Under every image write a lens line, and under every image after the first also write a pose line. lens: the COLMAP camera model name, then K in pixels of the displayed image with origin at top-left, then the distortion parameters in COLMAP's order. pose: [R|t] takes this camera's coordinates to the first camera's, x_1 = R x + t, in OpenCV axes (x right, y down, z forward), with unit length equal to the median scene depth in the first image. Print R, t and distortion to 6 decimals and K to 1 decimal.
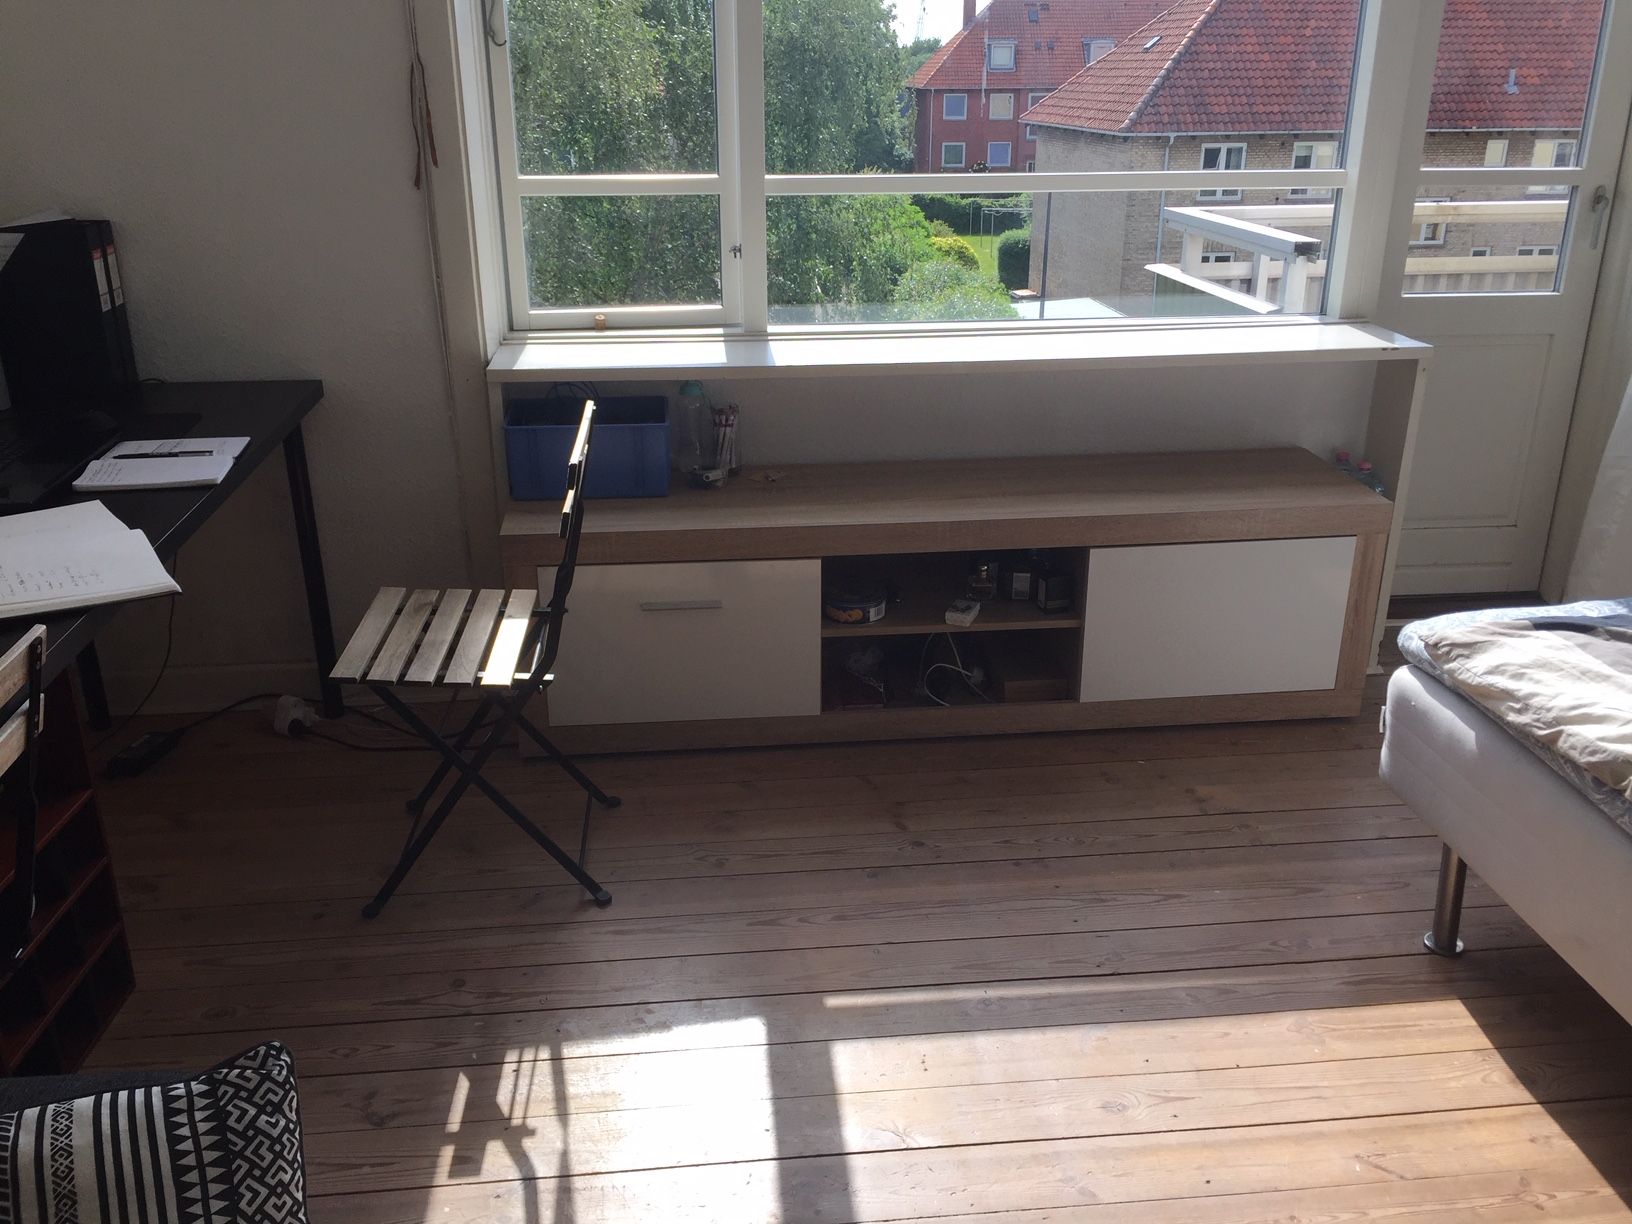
lens RADIAL K [[1394.0, 0, 812.8], [0, 1394.0, 596.6], [0, 0, 1]] dist [0.116283, -0.158962]
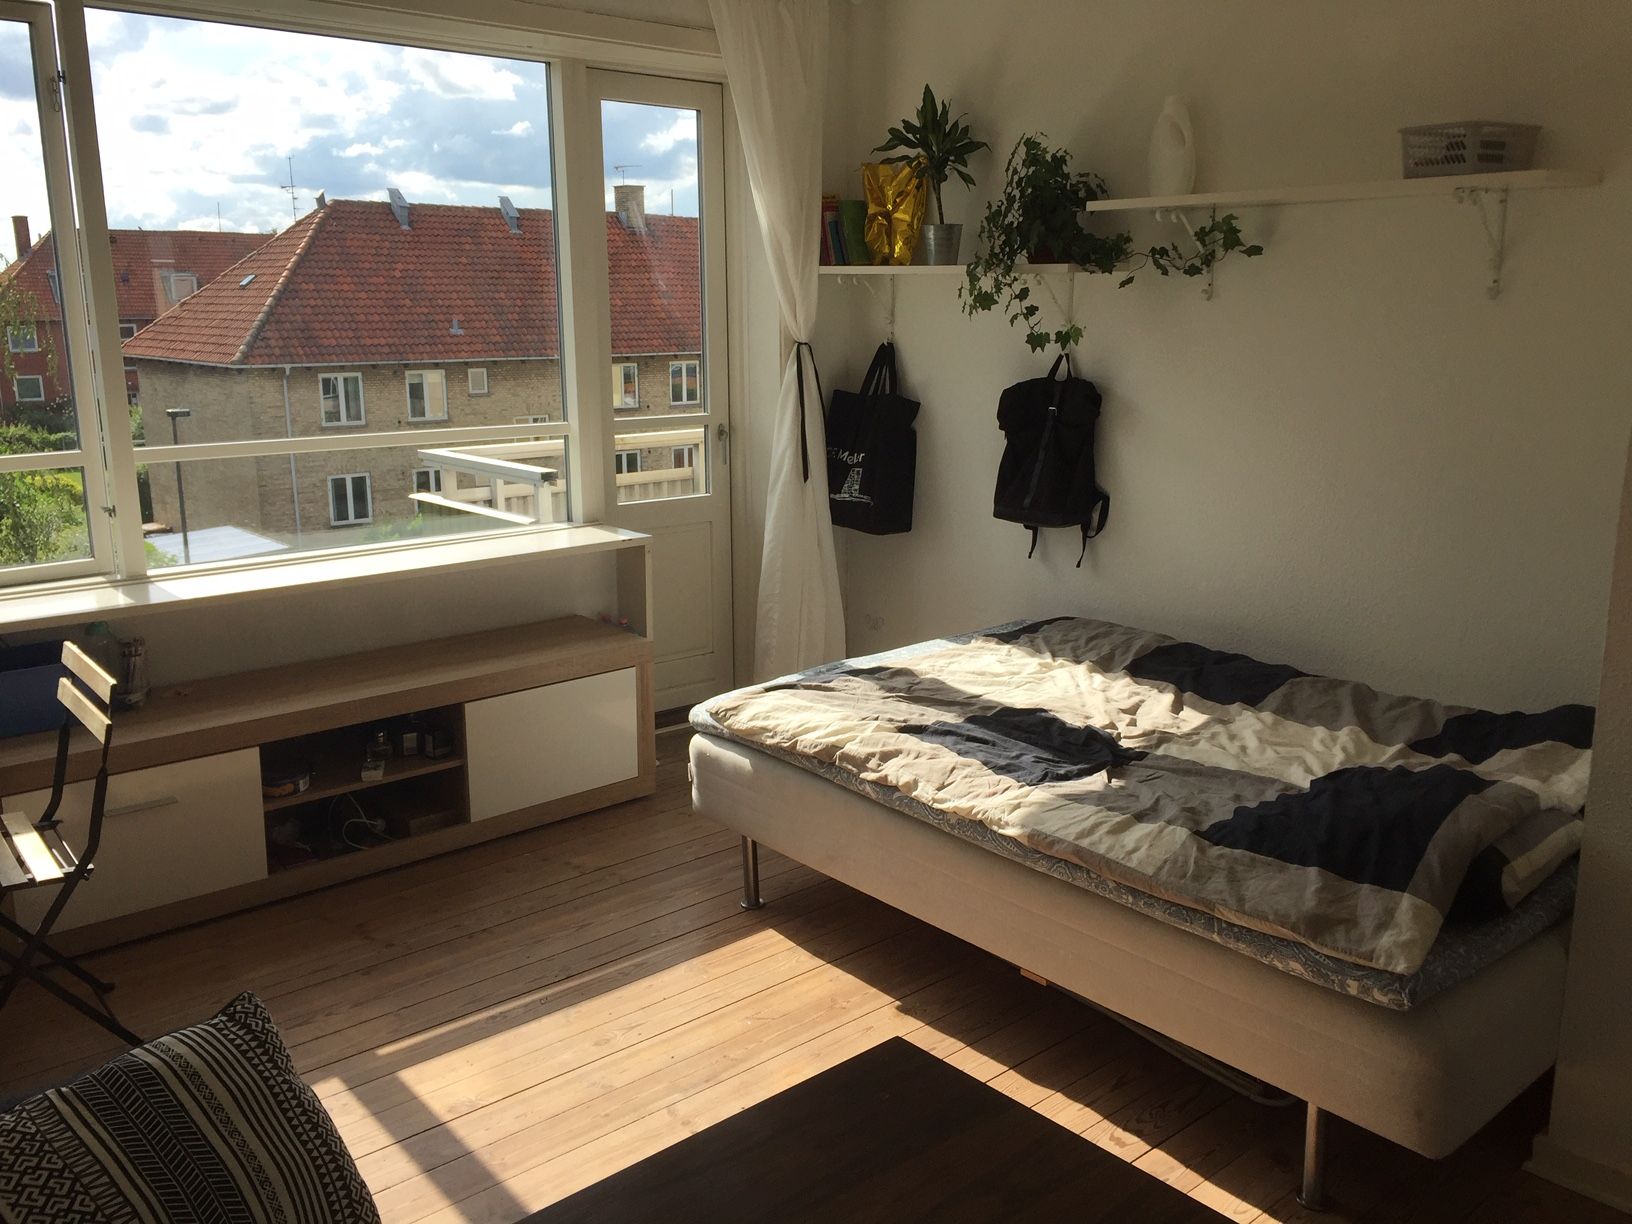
lens RADIAL K [[1394.0, 0, 812.8], [0, 1394.0, 596.6], [0, 0, 1]] dist [0.116283, -0.158962]
pose [[0.824485, -0.122617, 0.552439, -0.249603], [0.203150, 0.975300, -0.086718, 0.048898], [-0.528161, 0.183726, 0.829030, -0.302246]]
